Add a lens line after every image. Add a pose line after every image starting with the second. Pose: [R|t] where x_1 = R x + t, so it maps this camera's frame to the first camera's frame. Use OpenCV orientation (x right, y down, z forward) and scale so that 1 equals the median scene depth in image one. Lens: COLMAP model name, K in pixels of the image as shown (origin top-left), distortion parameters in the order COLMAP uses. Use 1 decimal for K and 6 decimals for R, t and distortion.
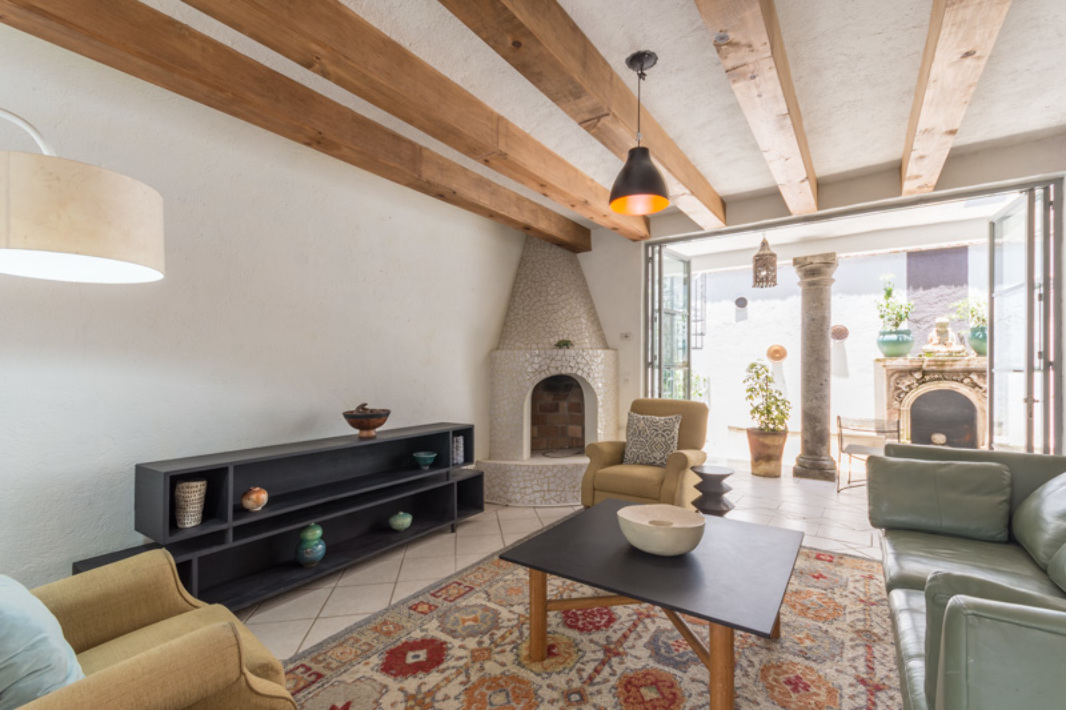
lens RADIAL K [[479.0, 0, 523.1], [0, 479.0, 361.8], [0, 0, 1]] dist [-0.014234, -0.000979]
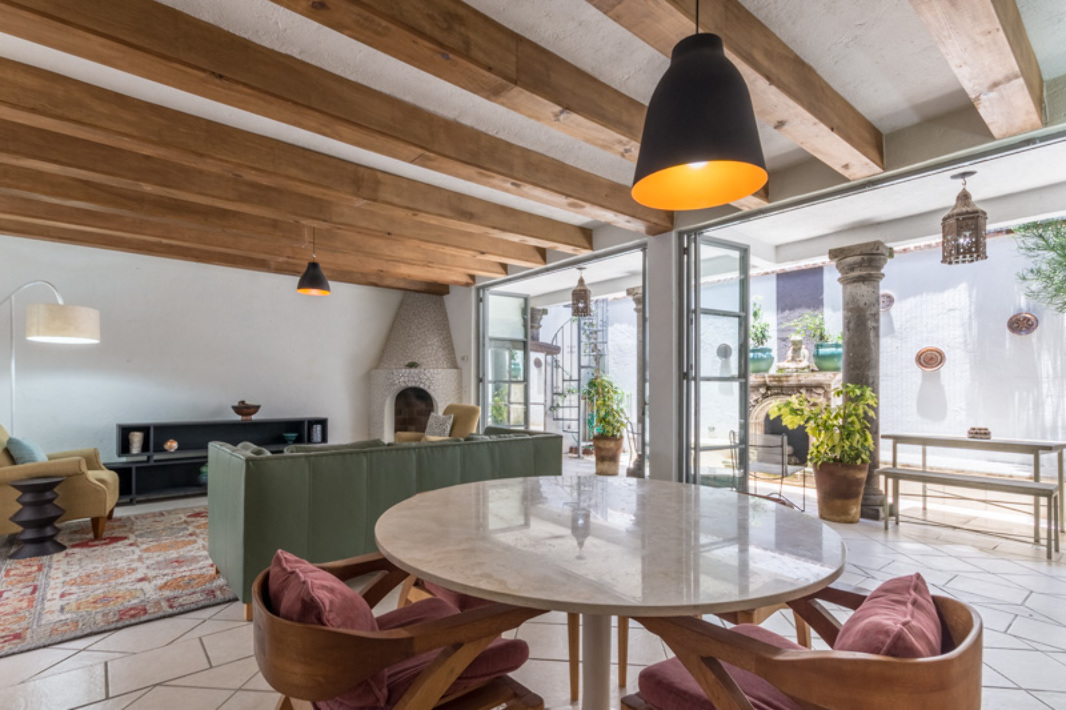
lens RADIAL K [[528.4, 0, 521.6], [0, 528.4, 397.4], [0, 0, 1]] dist [-0.020961, 0.000716]
pose [[0.962770, 0.006063, -0.270253, 0.633690], [-0.000311, 0.999773, 0.021323, 0.019352], [0.270321, -0.020445, 0.962553, -0.307113]]
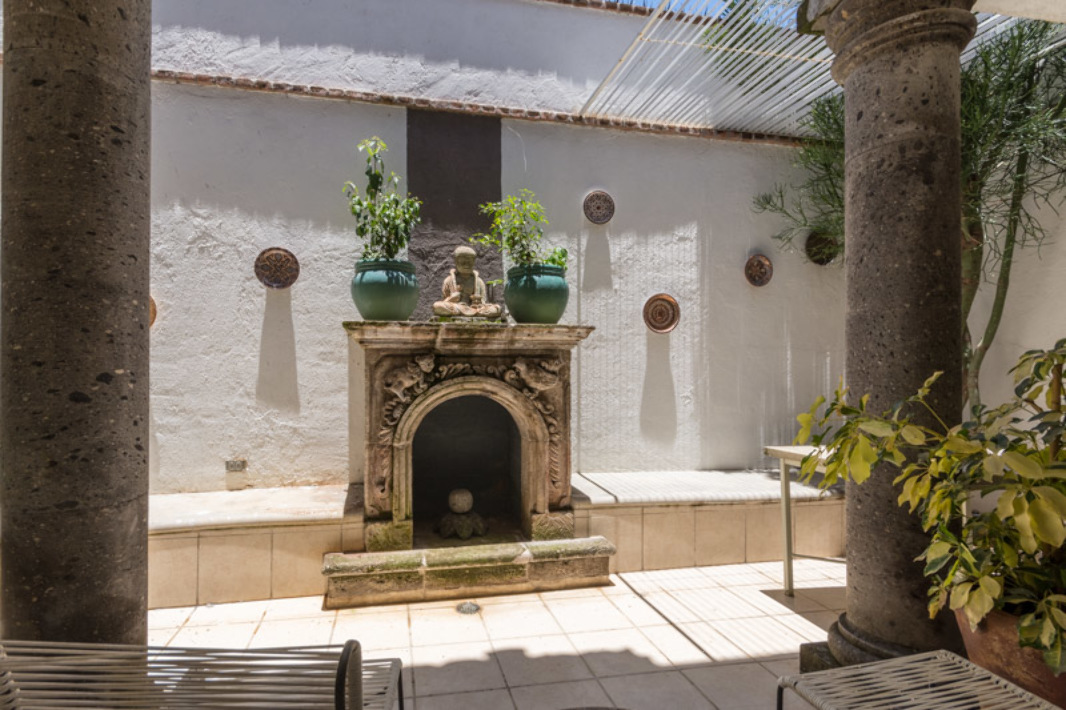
lens RADIAL K [[479.0, 0, 464.7], [0, 479.0, 366.4], [0, 0, 1]] dist [-0.014234, -0.000979]
pose [[0.696630, 0.002311, 0.717427, 0.551186], [-0.003614, 0.999993, 0.000288, 0.030139], [-0.717421, -0.002793, 0.696634, 0.680419]]
